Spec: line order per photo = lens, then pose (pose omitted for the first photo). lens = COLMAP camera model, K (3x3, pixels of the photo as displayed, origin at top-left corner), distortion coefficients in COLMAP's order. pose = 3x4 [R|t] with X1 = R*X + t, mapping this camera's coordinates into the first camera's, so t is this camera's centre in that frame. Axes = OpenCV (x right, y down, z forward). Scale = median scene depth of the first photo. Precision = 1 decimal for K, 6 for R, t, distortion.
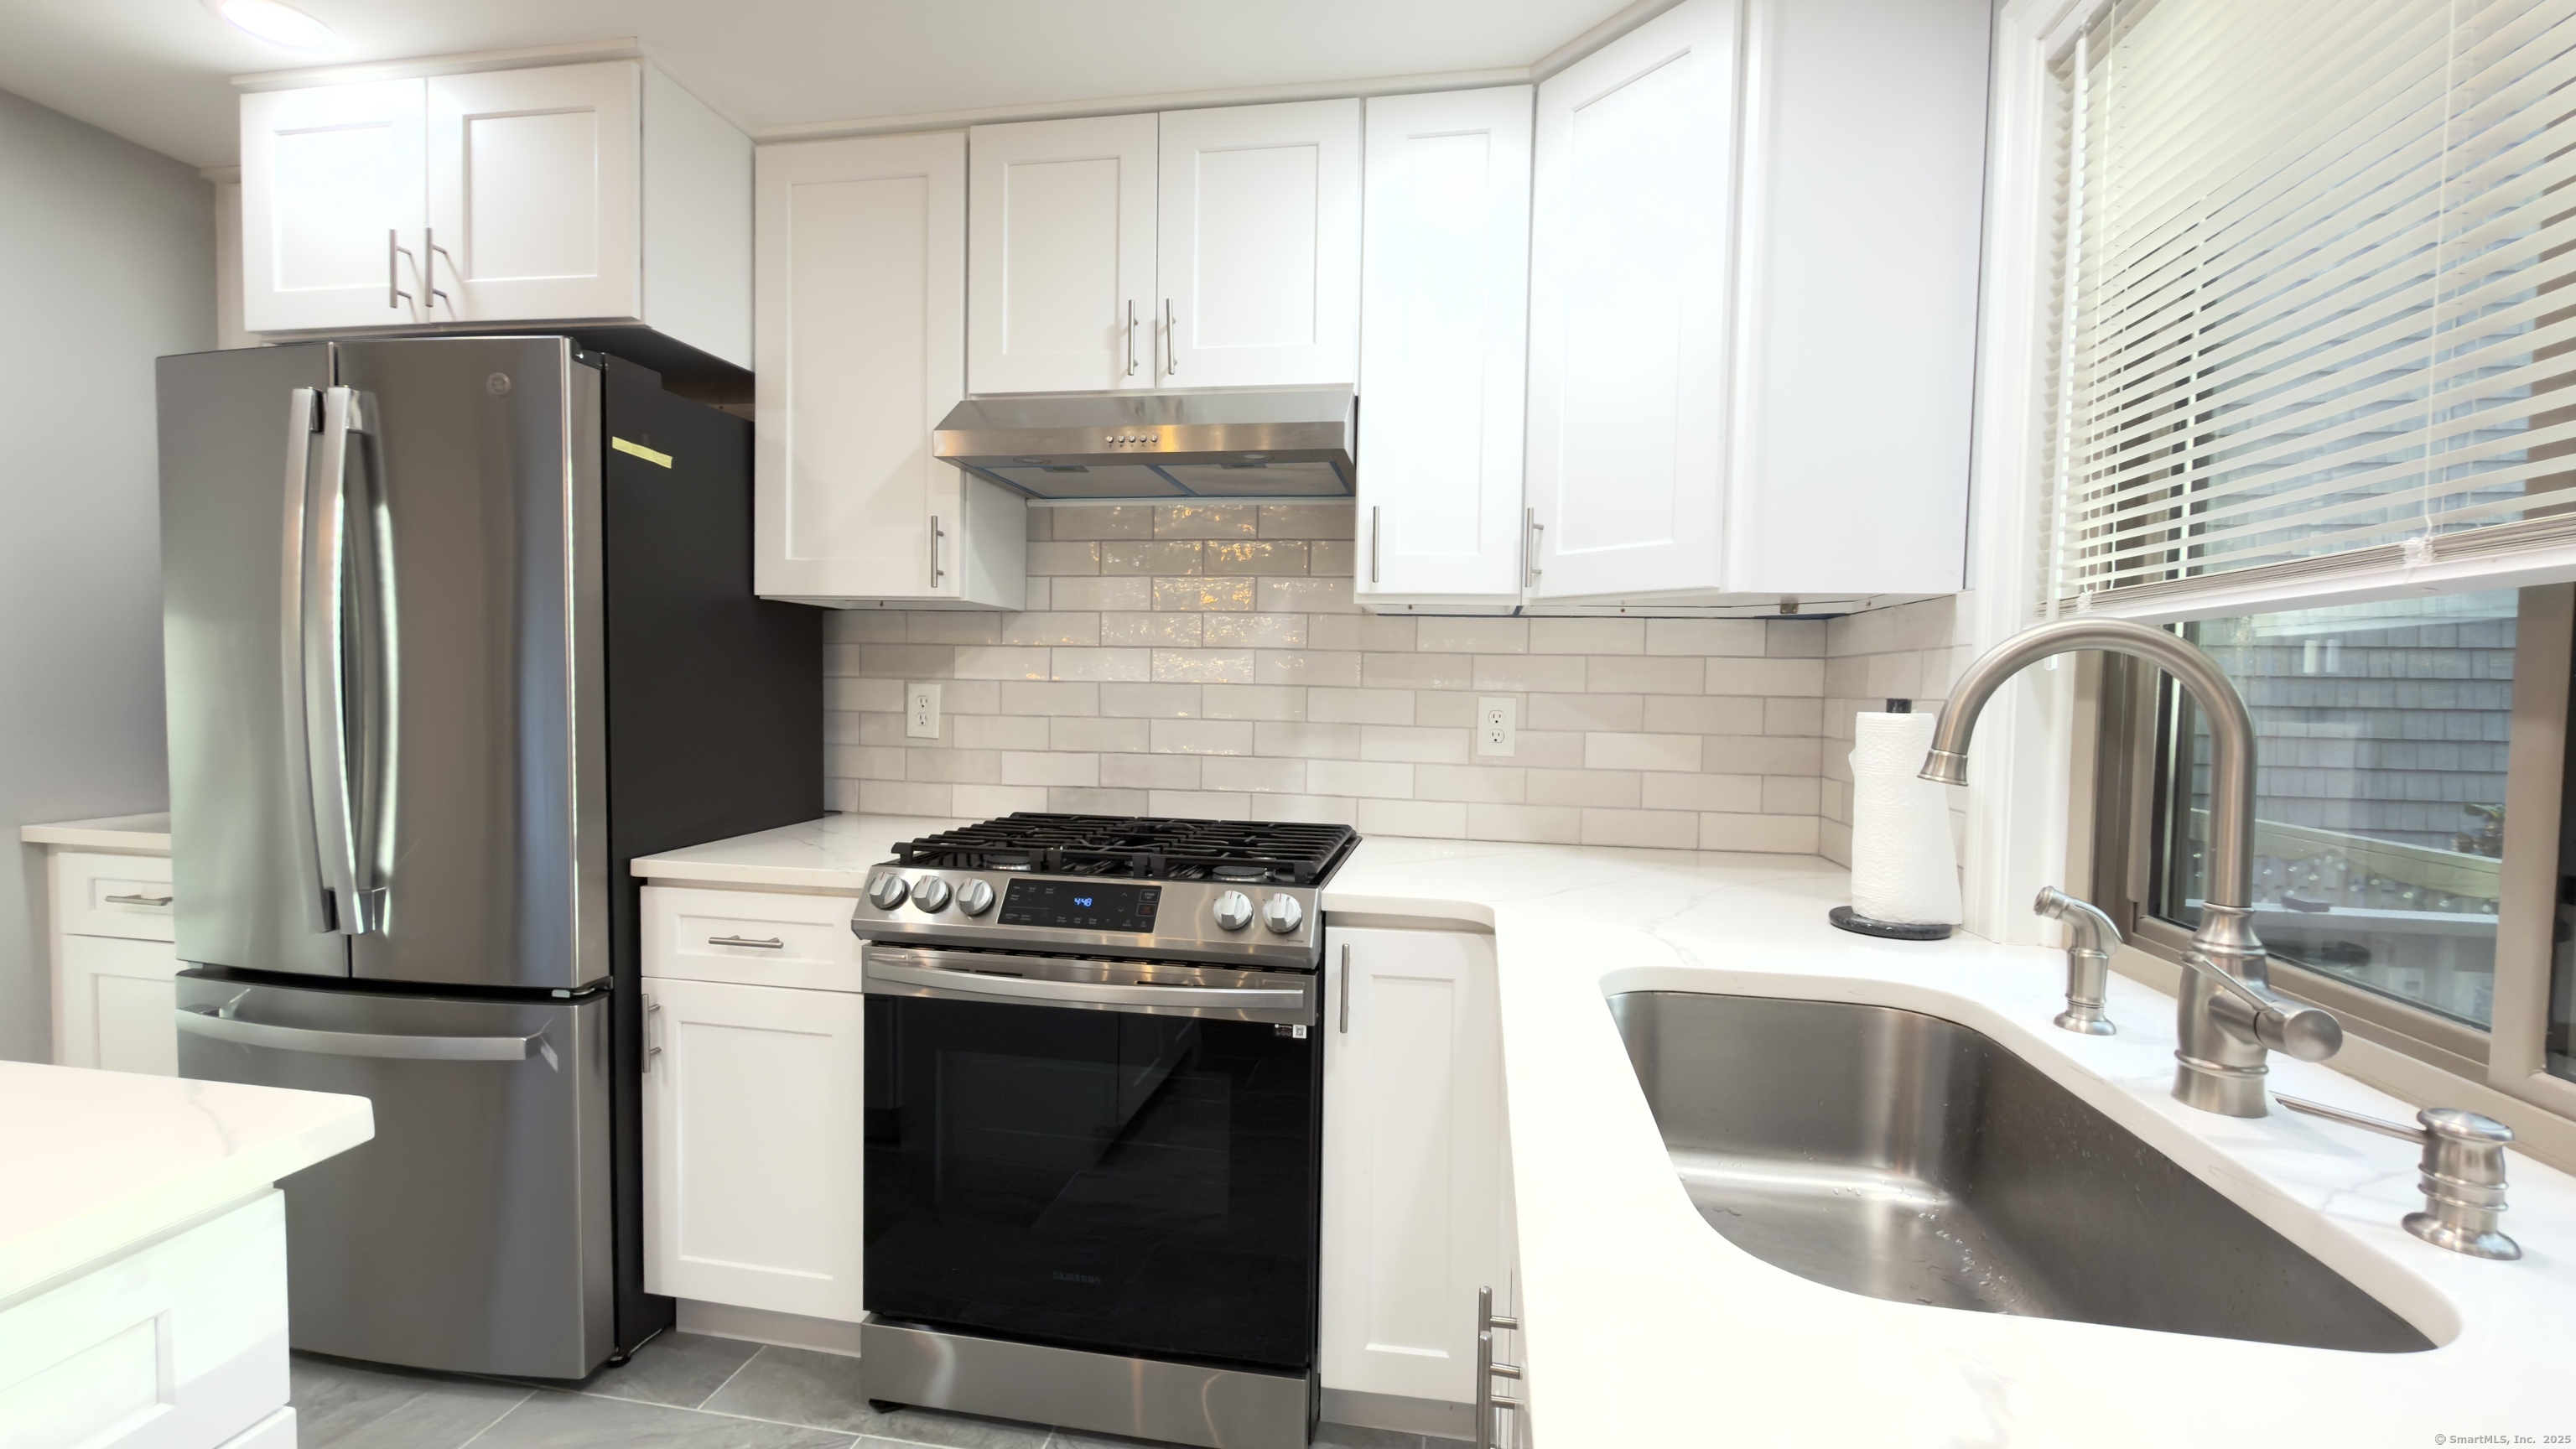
lens RADIAL K [[1072.4, 0, 1285.4], [0, 1072.4, 726.1], [0, 0, 1]] dist [-0.000344, 0.000426]
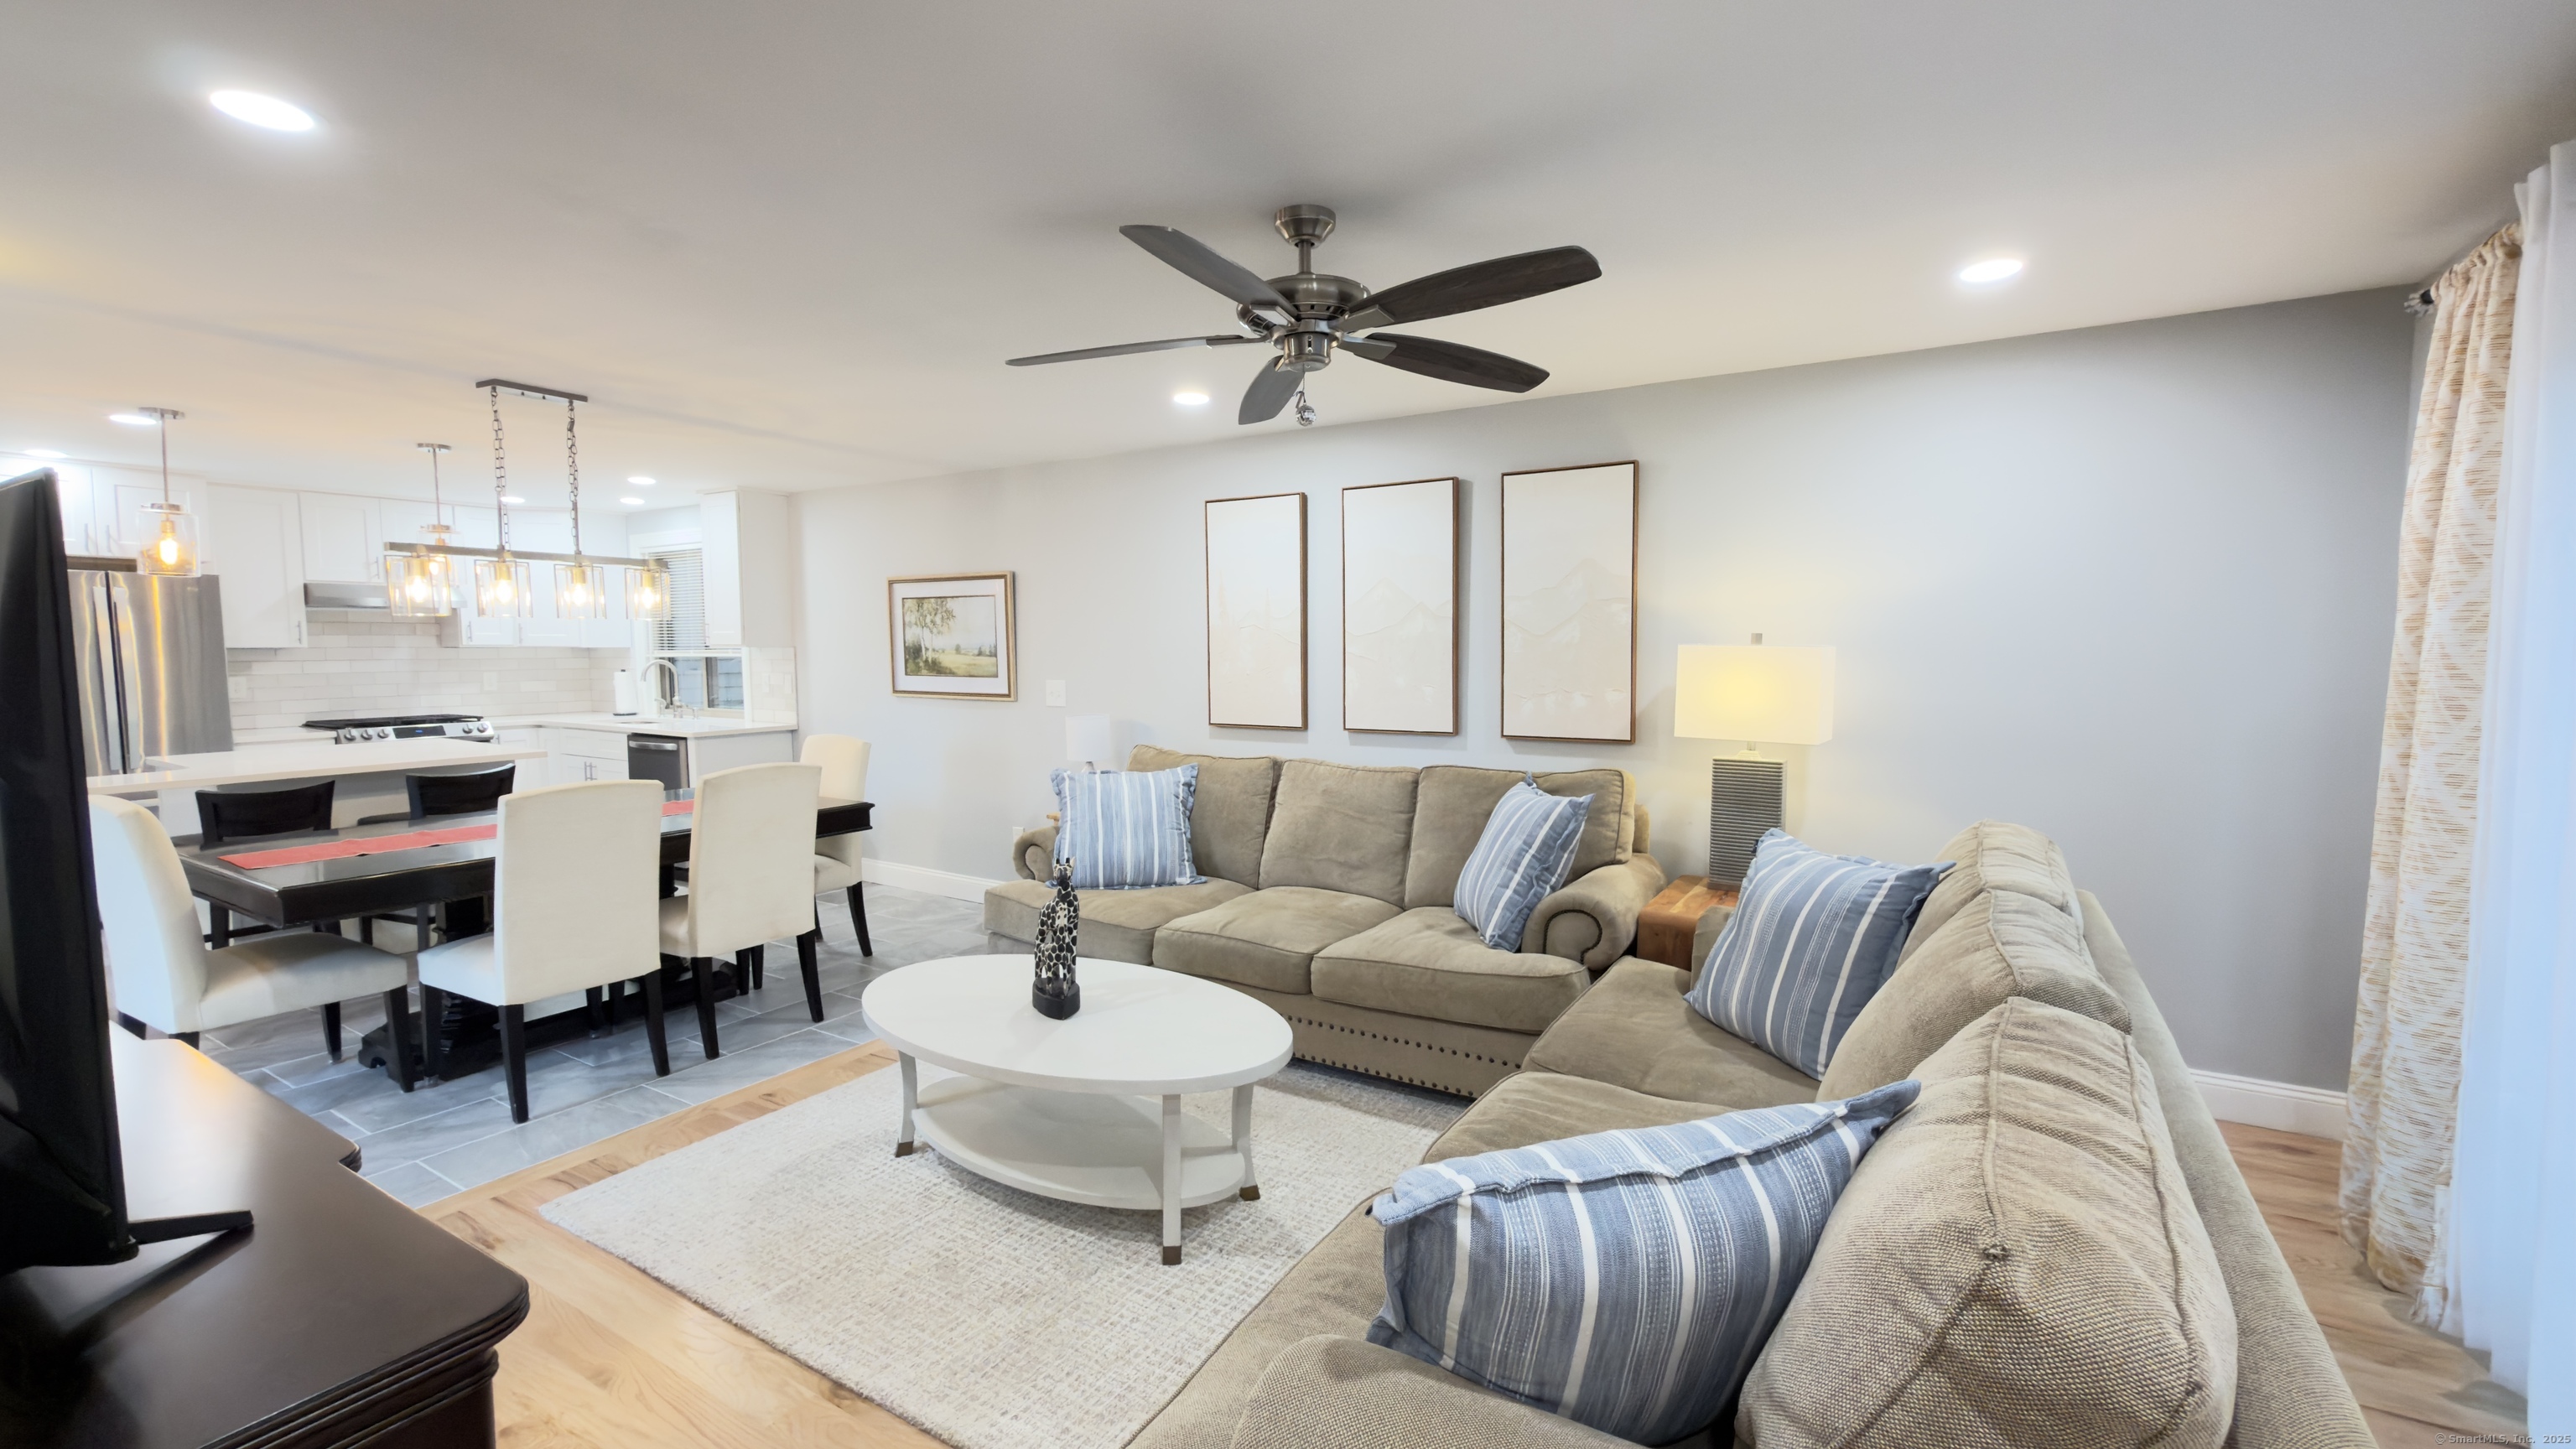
lens RADIAL K [[1072.4, 0, 1285.4], [0, 1072.4, 726.1], [0, 0, 1]] dist [-0.000344, 0.000426]
pose [[0.369986, -0.091810, 0.924490, -2.188366], [0.048006, 0.995665, 0.079666, -0.008881], [-0.927796, 0.014906, 0.372790, -2.782290]]
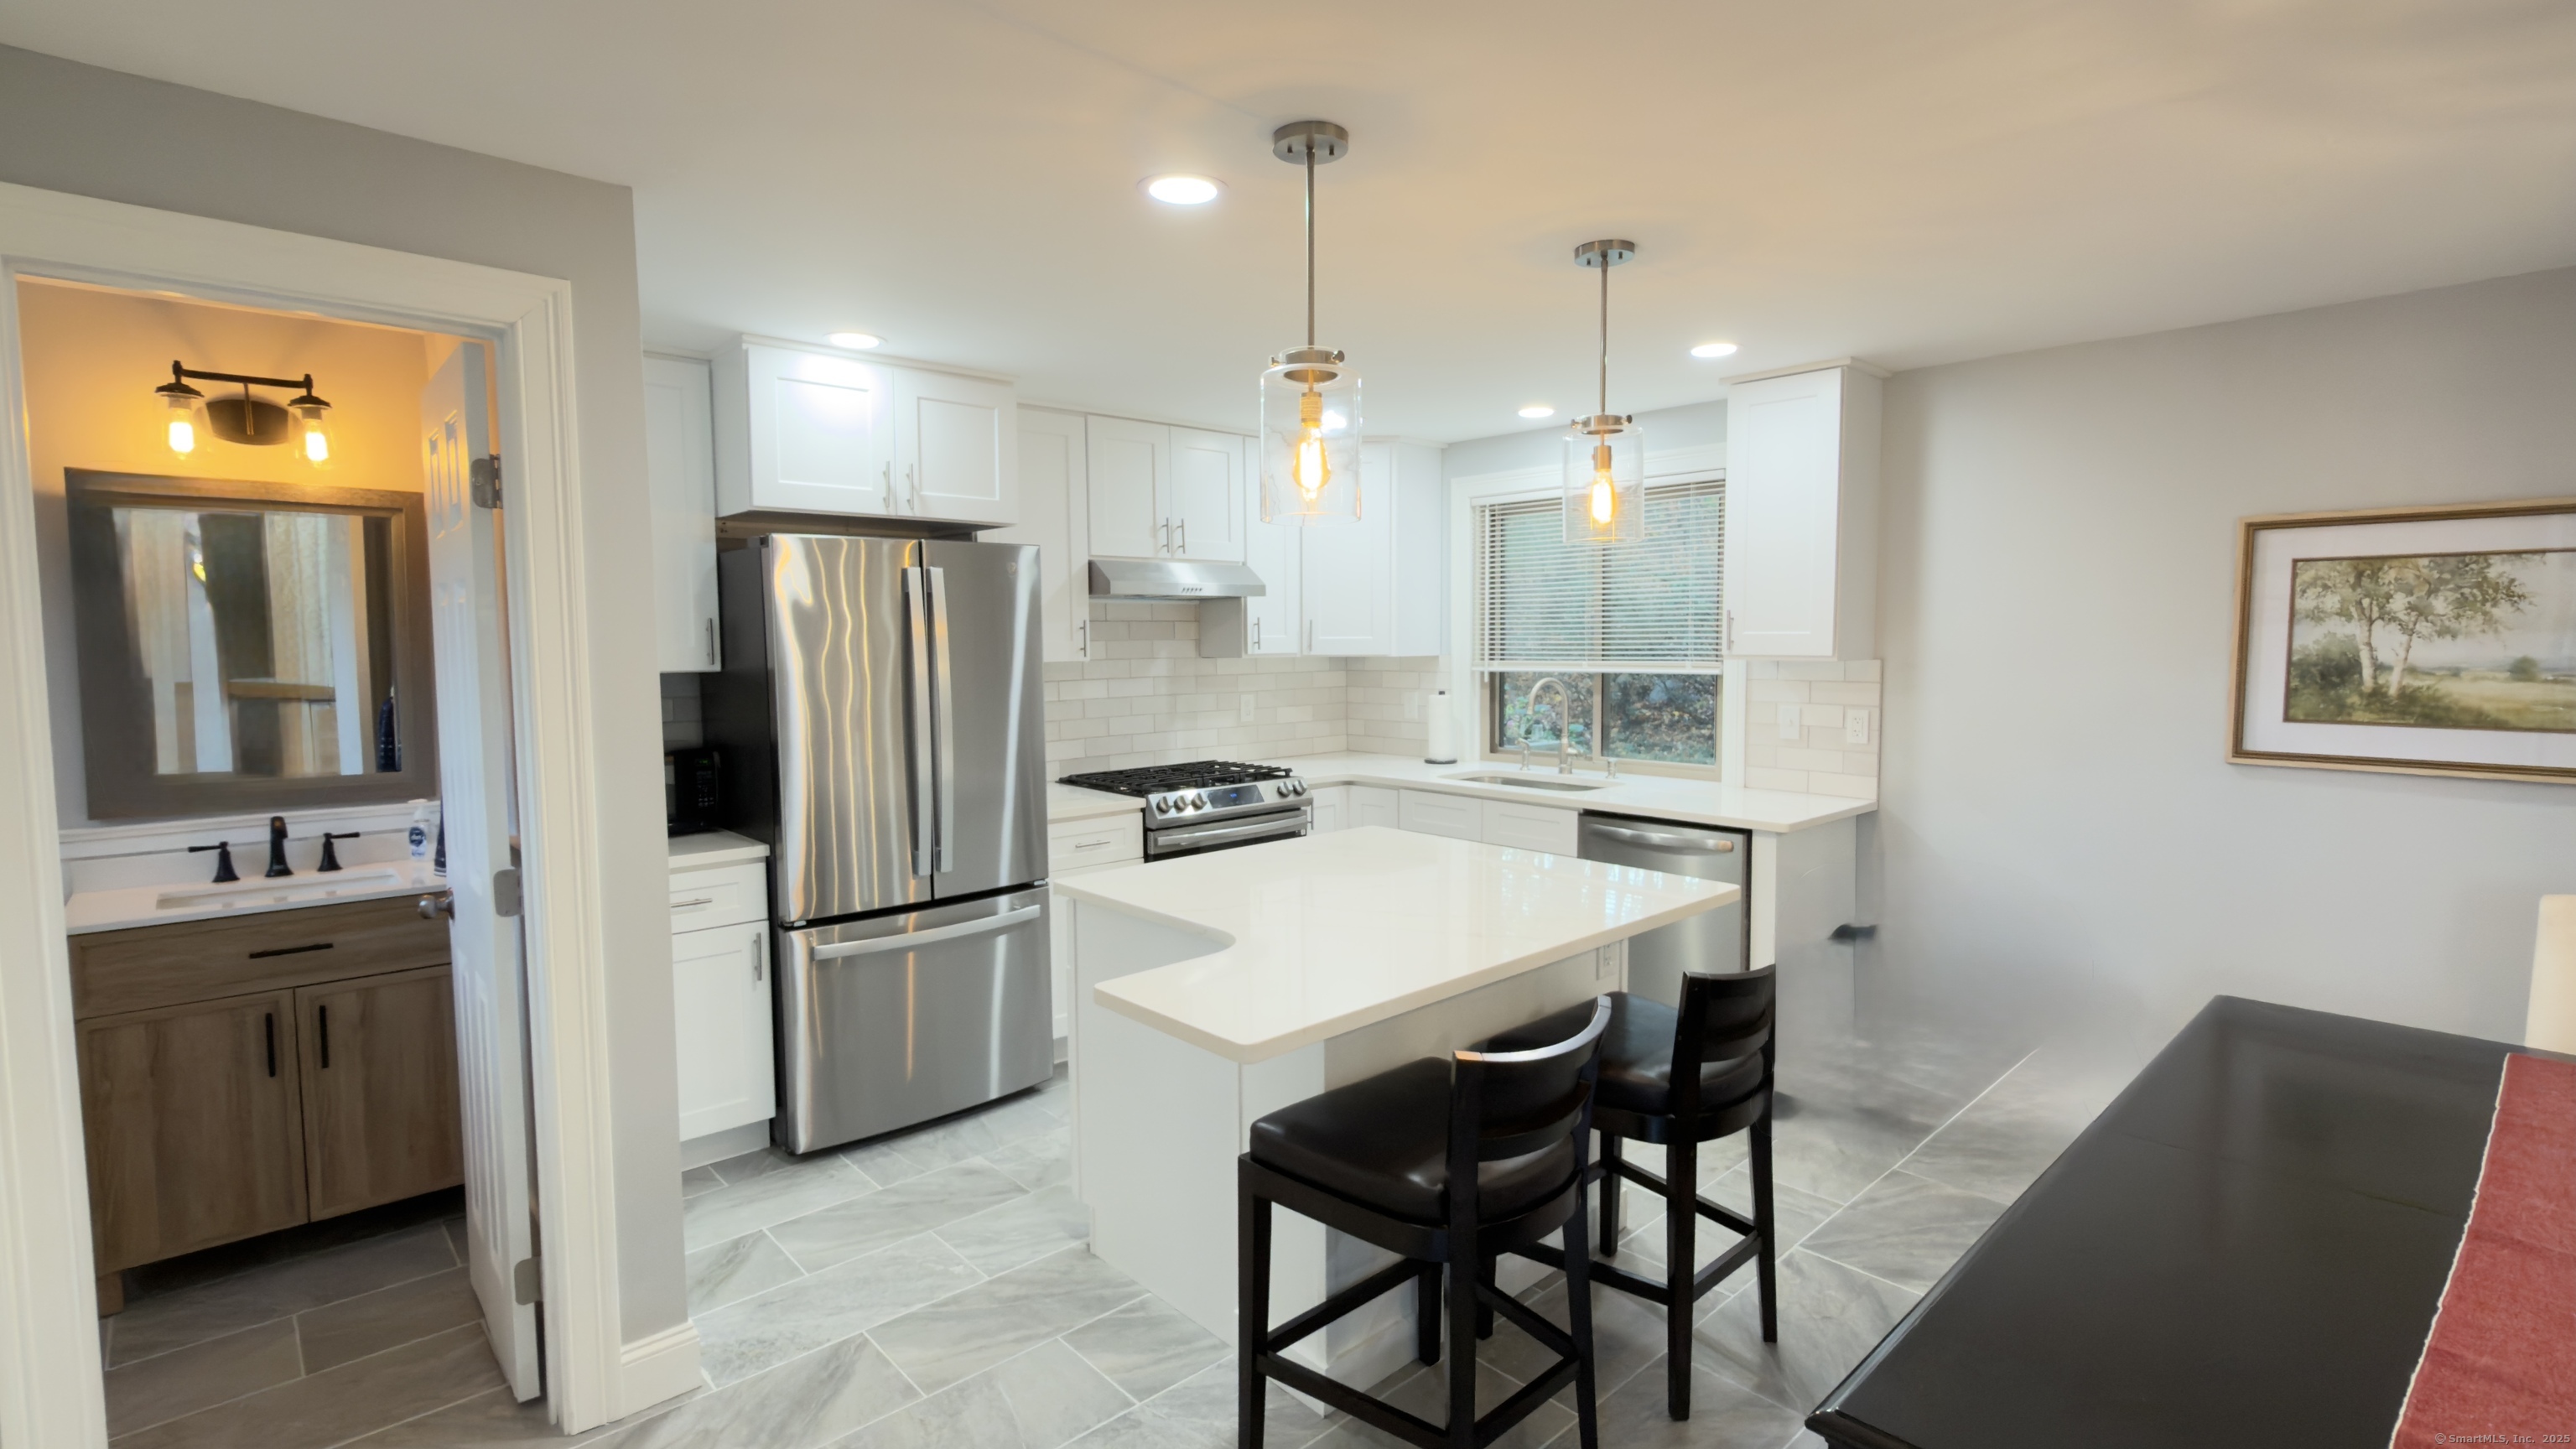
lens RADIAL K [[1176.3, 0, 1284.0], [0, 1176.3, 734.4], [0, 0, 1]] dist [-0.000808, 0.000011]
pose [[0.611521, -0.091528, 0.785916, -1.831095], [0.053247, 0.995796, 0.074539, -0.134309], [-0.789435, -0.003735, 0.613823, -0.578185]]
